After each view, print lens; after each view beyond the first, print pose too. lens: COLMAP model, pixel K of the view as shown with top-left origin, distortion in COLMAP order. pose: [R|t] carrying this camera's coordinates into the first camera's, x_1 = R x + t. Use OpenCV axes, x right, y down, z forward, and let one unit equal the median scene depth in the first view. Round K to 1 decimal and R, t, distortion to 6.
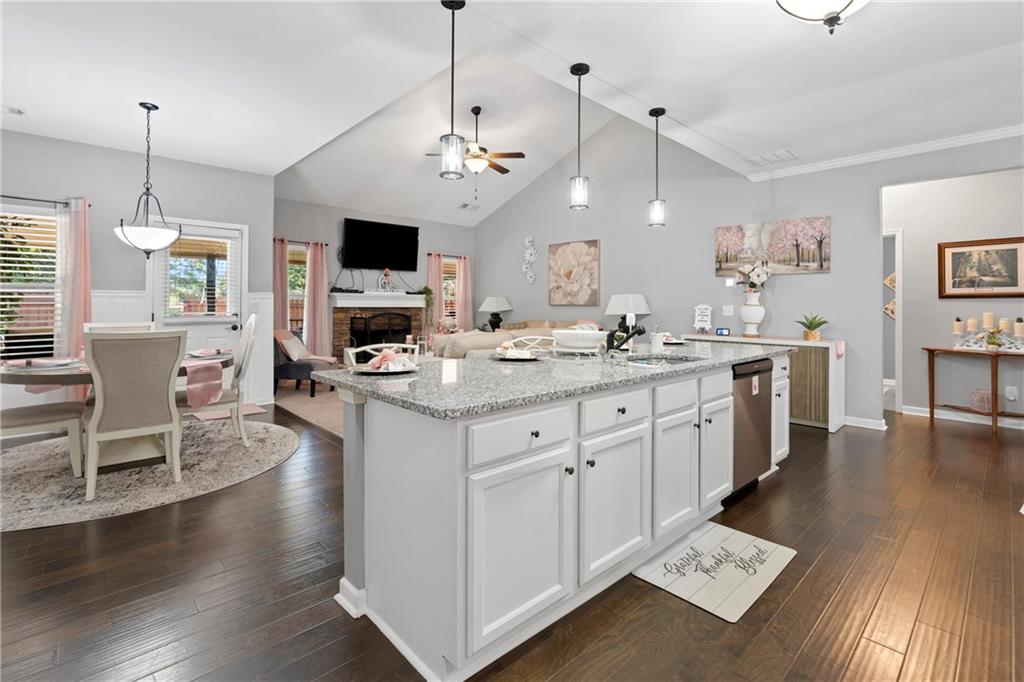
lens RADIAL K [[466.9, 0, 521.8], [0, 466.9, 306.4], [0, 0, 1]] dist [-0.001310, 0.000245]
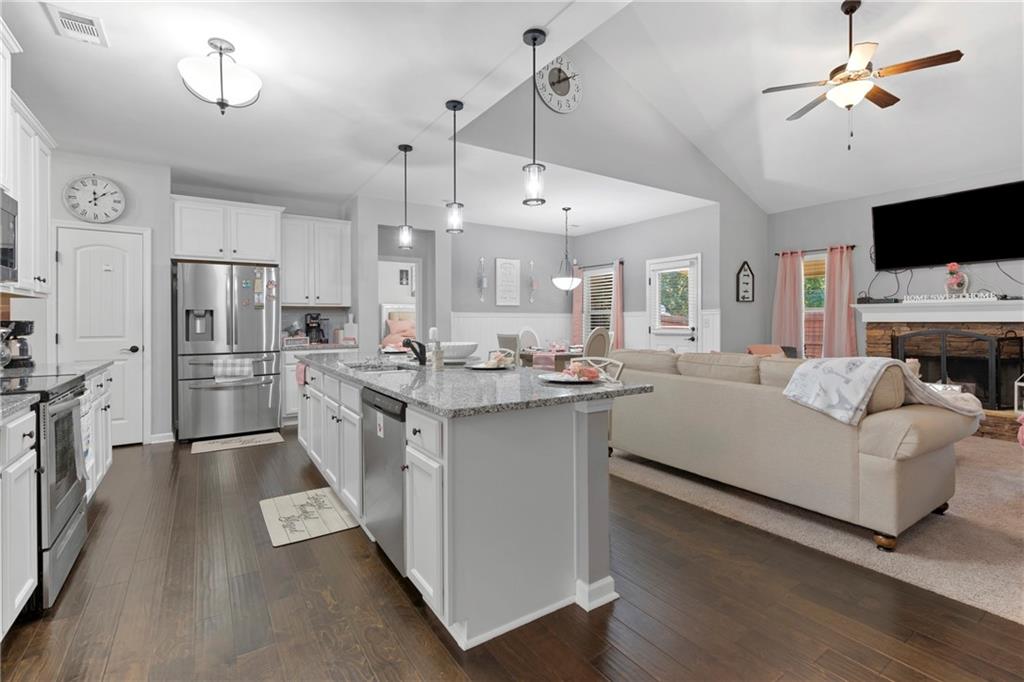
lens RADIAL K [[466.9, 0, 513.0], [0, 466.9, 331.2], [0, 0, 1]] dist [-0.001310, 0.000245]
pose [[-0.180888, 0.017446, -0.983349, 0.660974], [0.003193, 0.999848, 0.017151, 0.001983], [0.983498, -0.000037, -0.180916, 0.744053]]
